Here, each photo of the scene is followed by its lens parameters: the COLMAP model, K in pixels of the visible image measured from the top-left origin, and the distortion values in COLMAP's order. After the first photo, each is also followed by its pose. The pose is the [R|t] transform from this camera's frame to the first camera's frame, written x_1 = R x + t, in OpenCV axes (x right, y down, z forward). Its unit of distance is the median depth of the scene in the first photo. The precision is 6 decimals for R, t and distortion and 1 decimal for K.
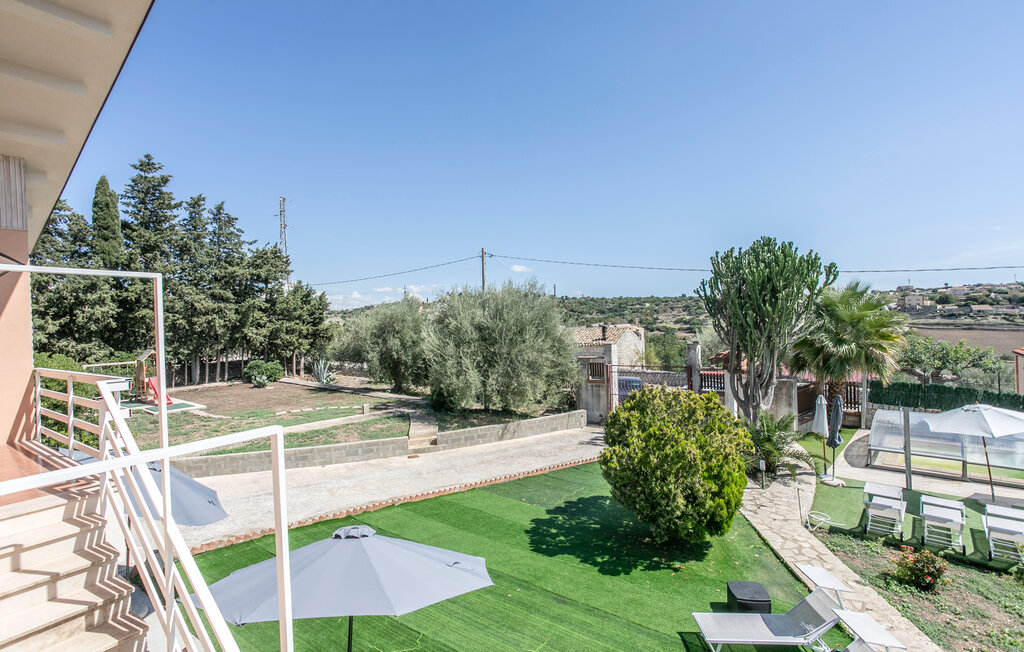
lens RADIAL K [[493.4, 0, 514.5], [0, 493.4, 324.8], [0, 0, 1]] dist [-0.067858, 0.032926]
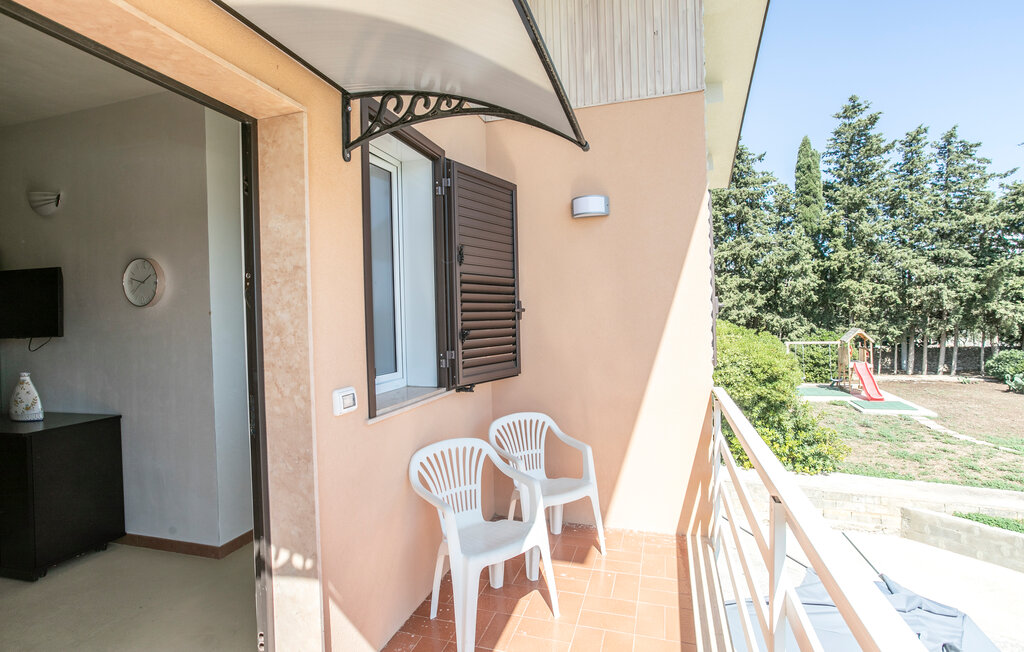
lens RADIAL K [[493.4, 0, 514.5], [0, 493.4, 324.8], [0, 0, 1]] dist [-0.067858, 0.032926]
pose [[0.324419, 0.043707, -0.944903, -0.145960], [0.008029, 0.998769, 0.048955, 0.000955], [0.945879, -0.023468, 0.323669, 0.153096]]
